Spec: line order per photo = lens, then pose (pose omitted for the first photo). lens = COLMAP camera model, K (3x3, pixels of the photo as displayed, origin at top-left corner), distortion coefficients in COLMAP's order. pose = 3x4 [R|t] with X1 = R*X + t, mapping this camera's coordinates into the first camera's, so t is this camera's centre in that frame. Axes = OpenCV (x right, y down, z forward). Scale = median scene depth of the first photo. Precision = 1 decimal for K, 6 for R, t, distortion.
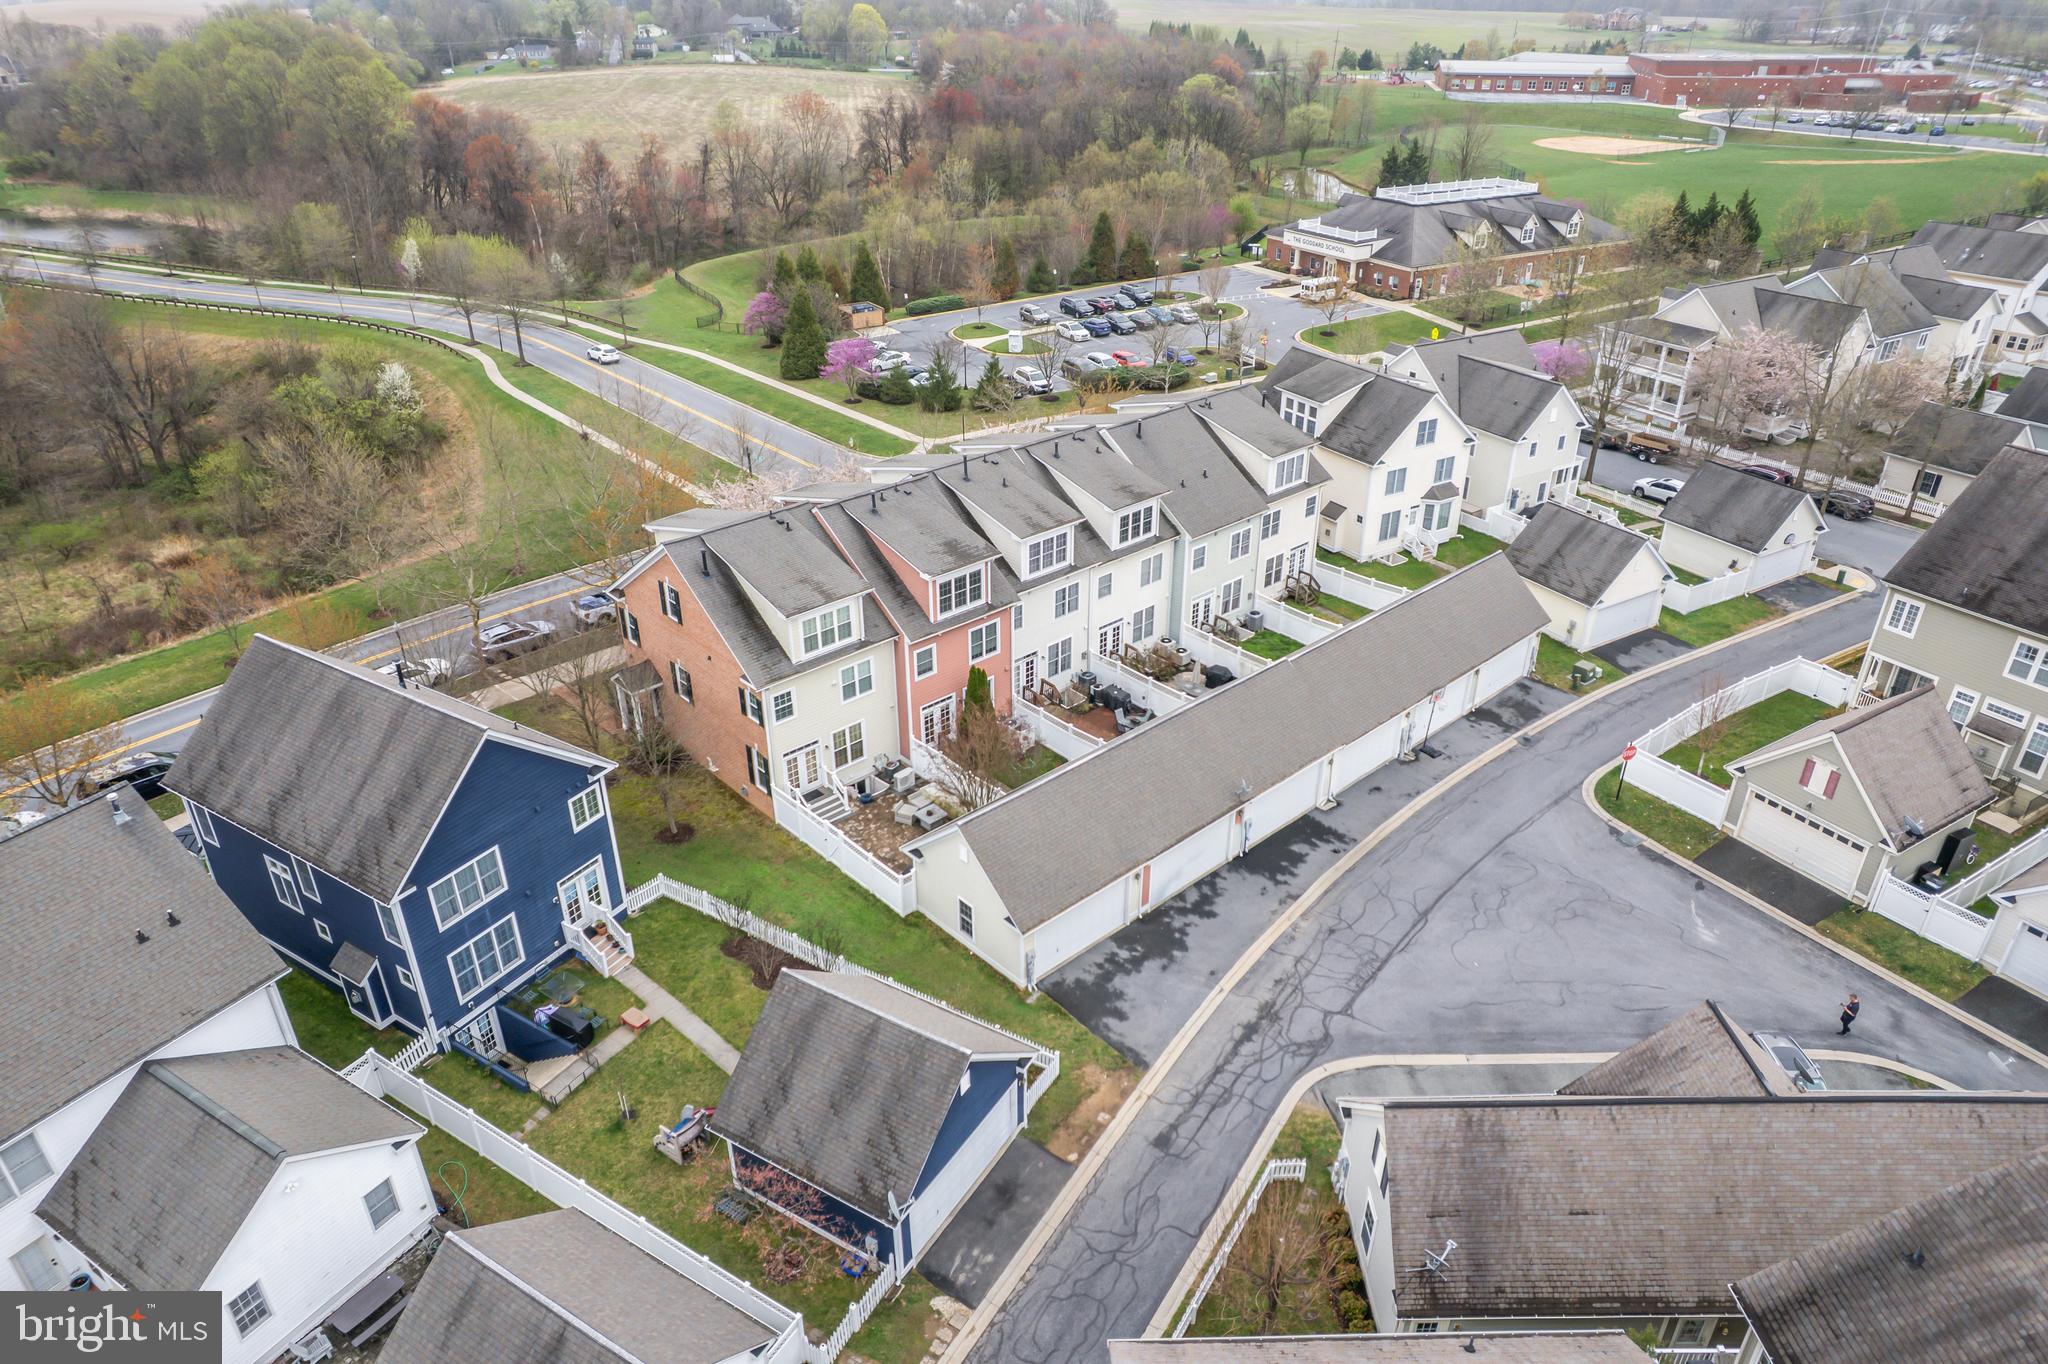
lens RADIAL K [[1306.9, 0, 1021.0], [0, 1306.9, 692.7], [0, 0, 1]] dist [-0.076361, 0.069378]
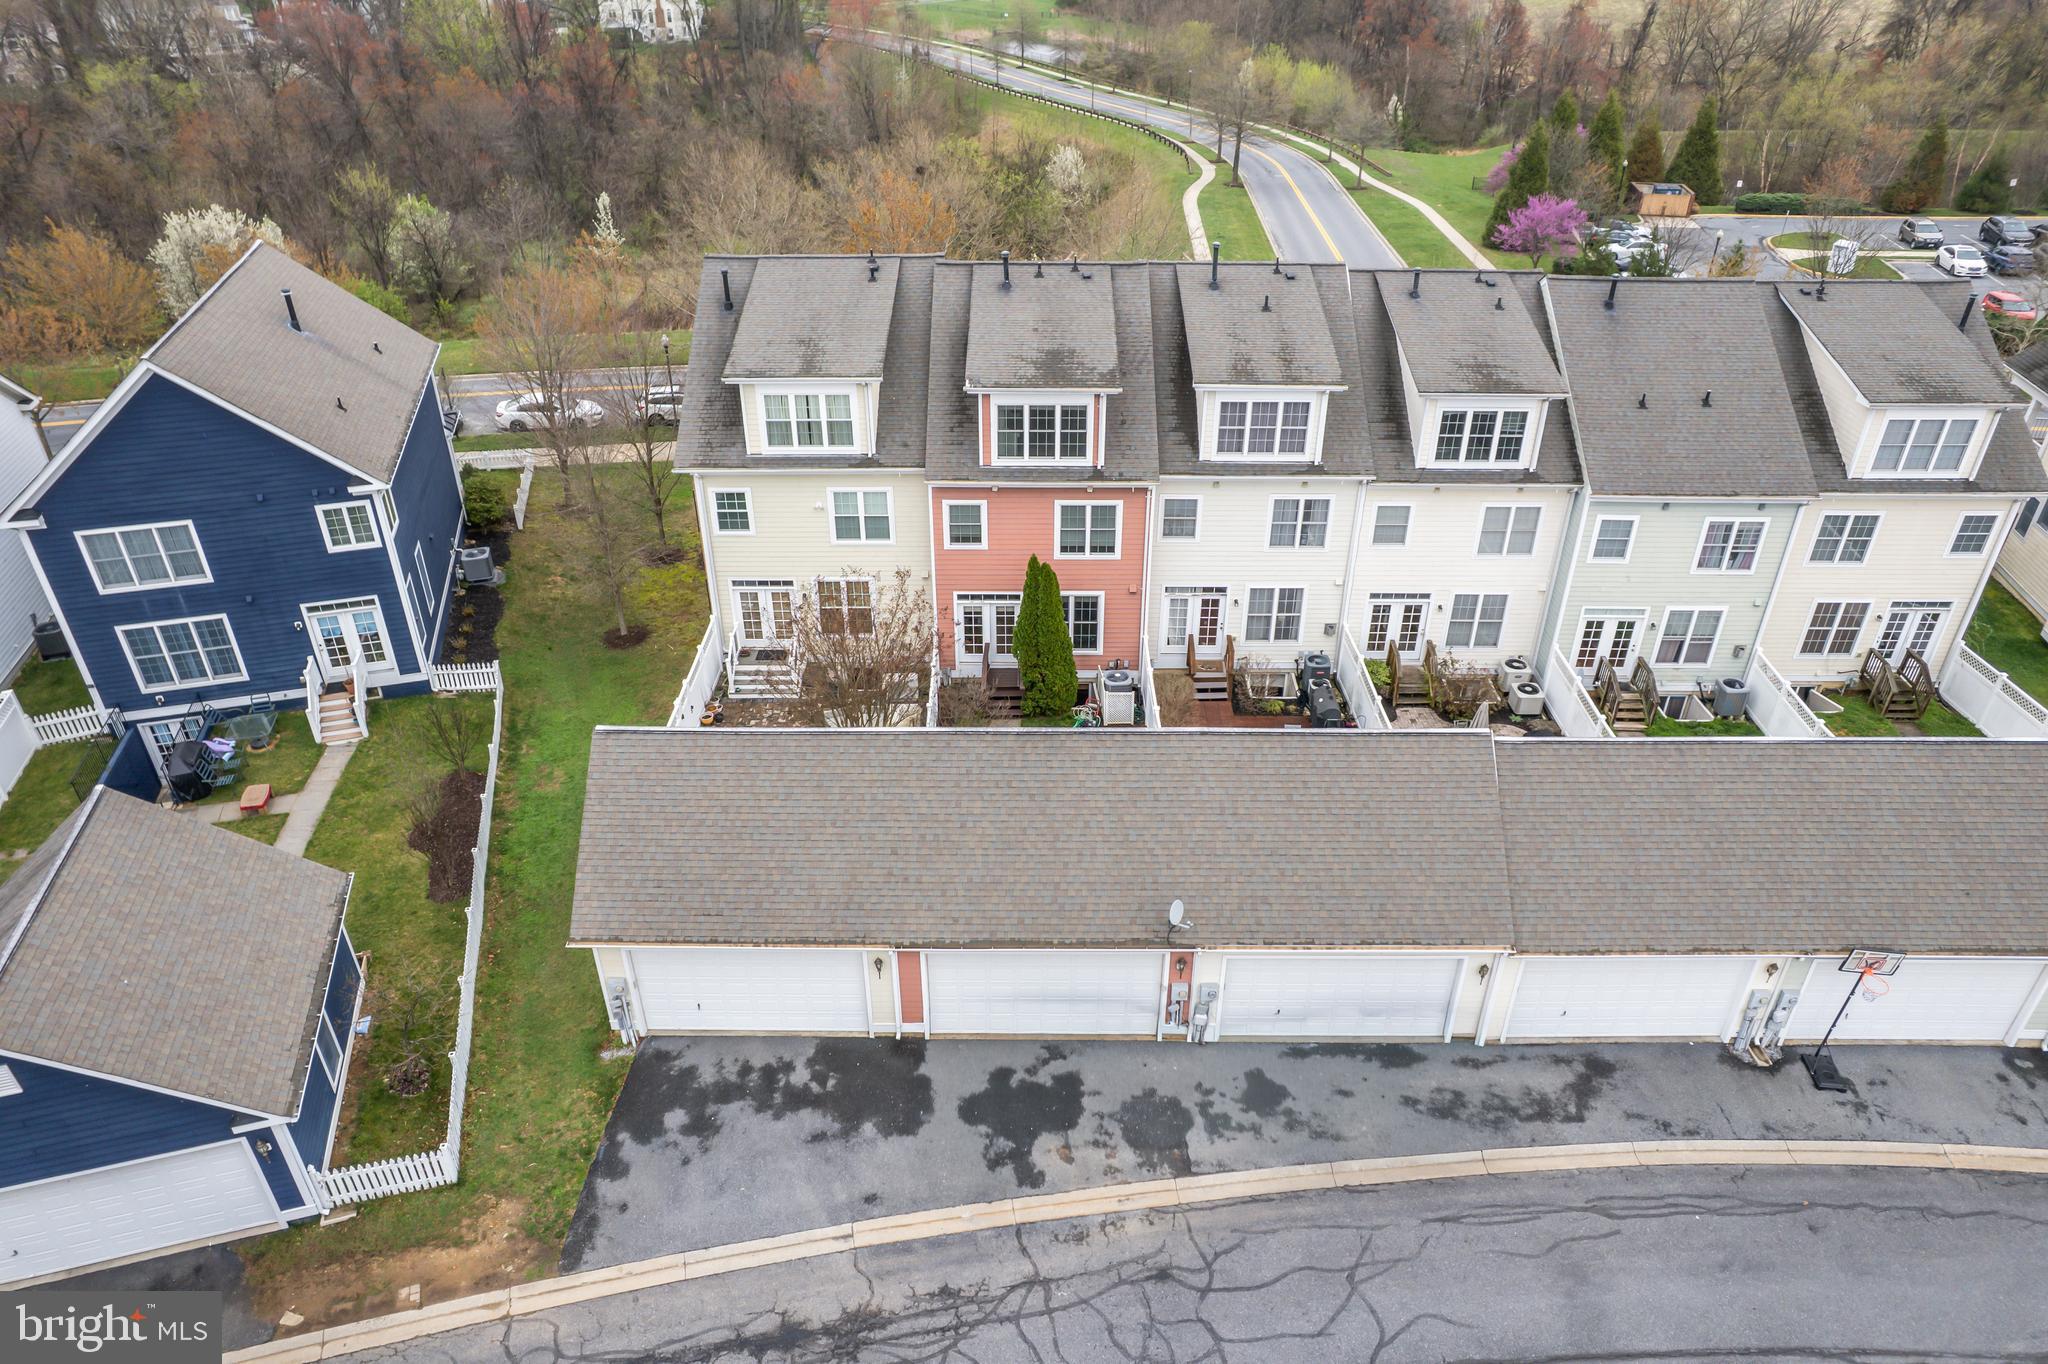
lens RADIAL K [[1306.9, 0, 1021.0], [0, 1306.9, 692.7], [0, 0, 1]] dist [-0.076361, 0.069378]
pose [[0.730705, 0.361942, -0.578850, 0.356654], [-0.329949, 0.929520, 0.164700, -0.062991], [0.597665, 0.070644, 0.798628, 0.530483]]
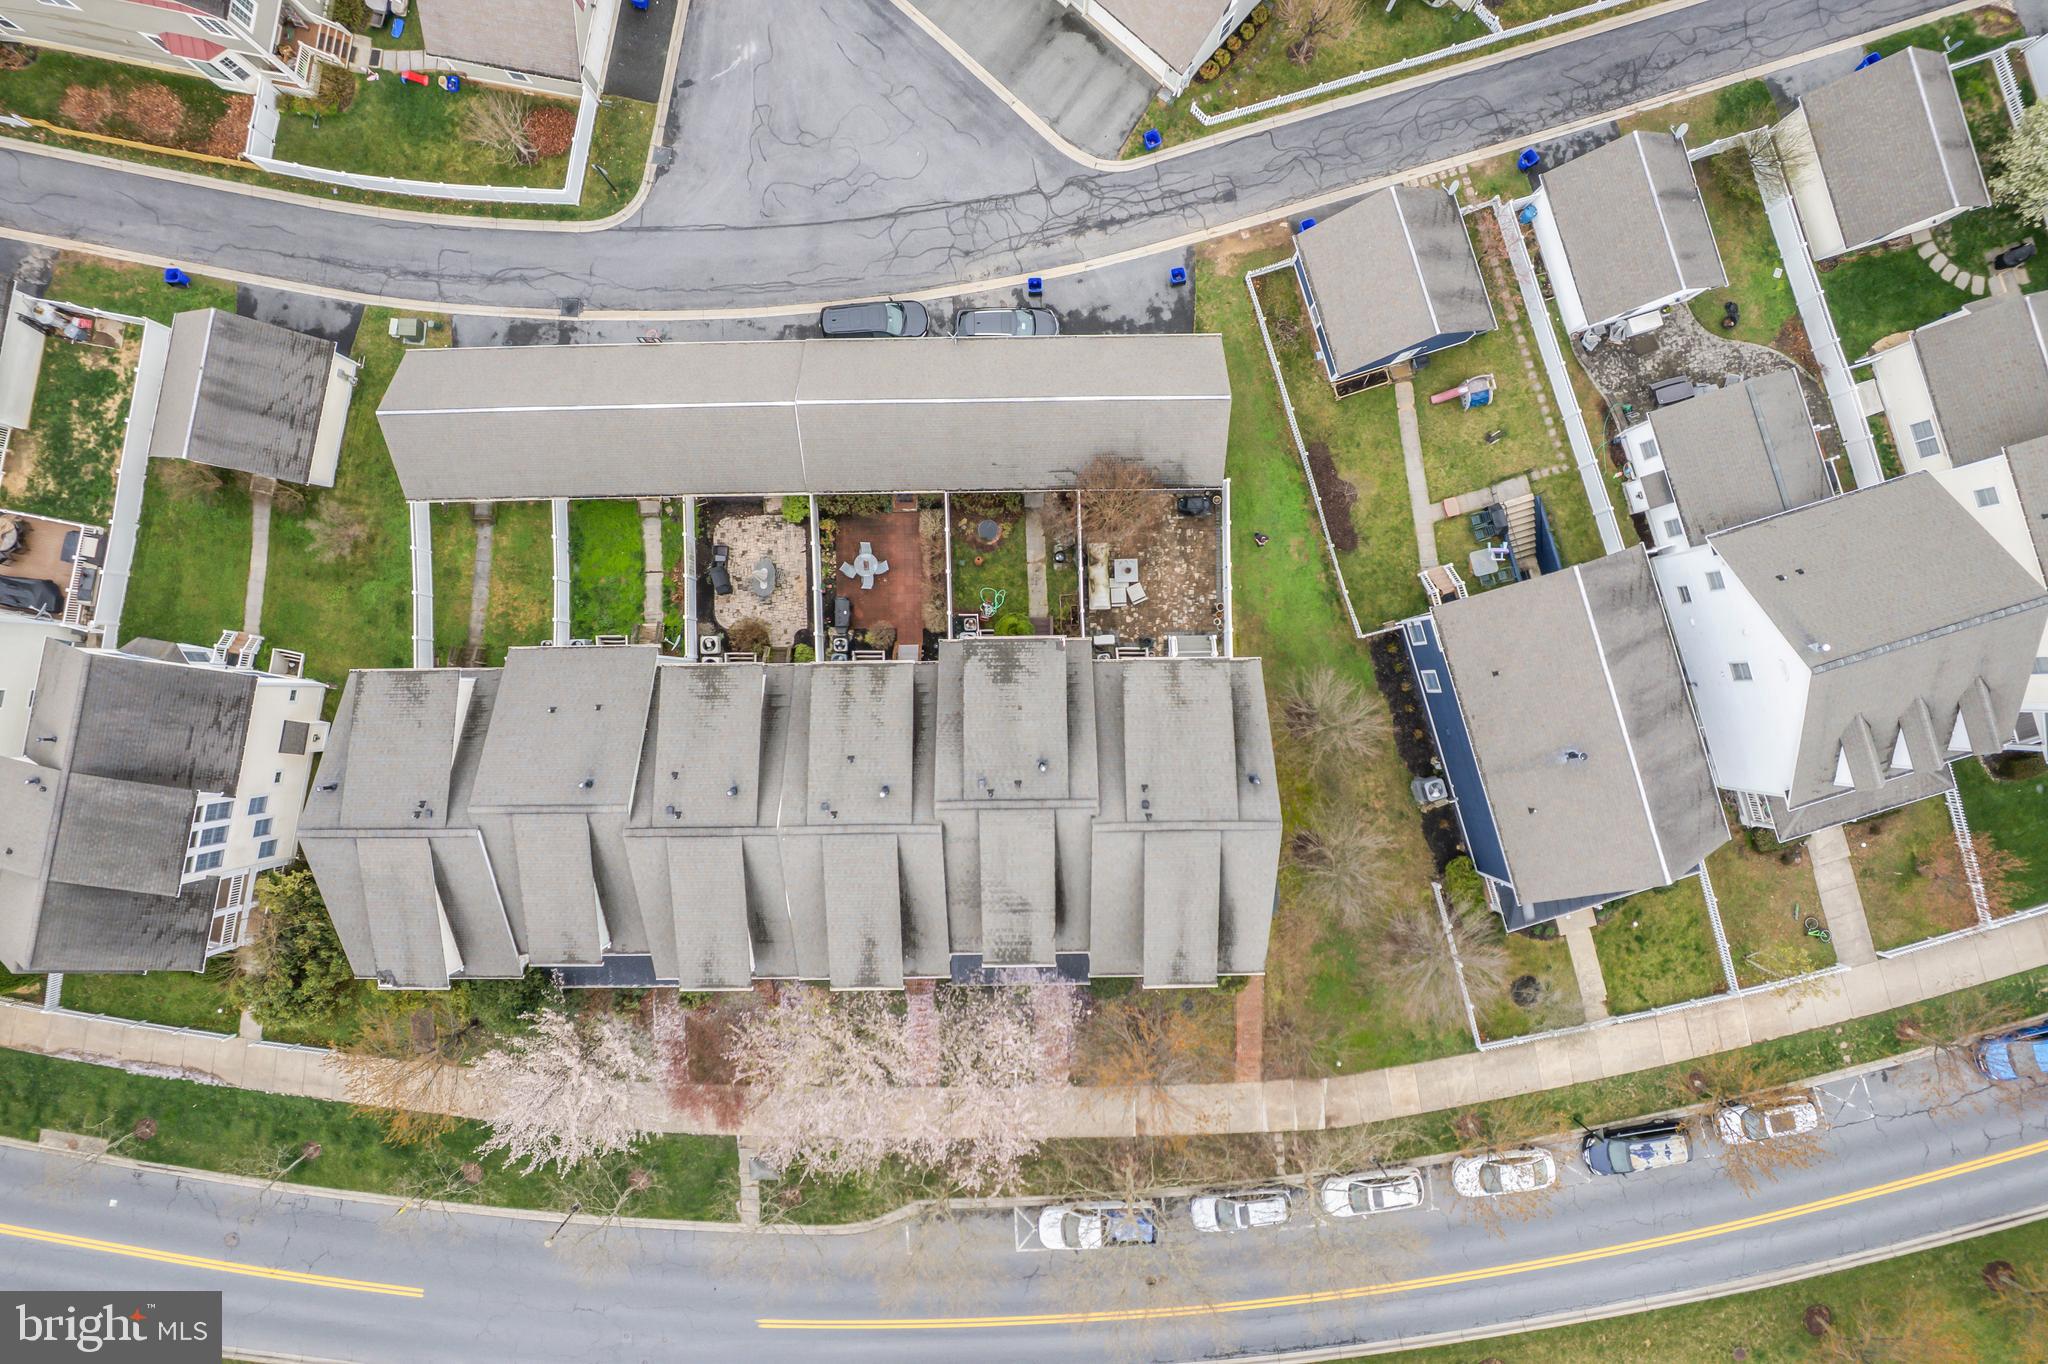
lens RADIAL K [[1306.9, 0, 1021.0], [0, 1306.9, 692.7], [0, 0, 1]] dist [-0.076361, 0.069378]
pose [[-0.744118, -0.668012, 0.006940, -0.080021], [0.326410, -0.354494, 0.876237, -0.936636], [-0.582876, 0.654289, 0.481831, 0.586200]]
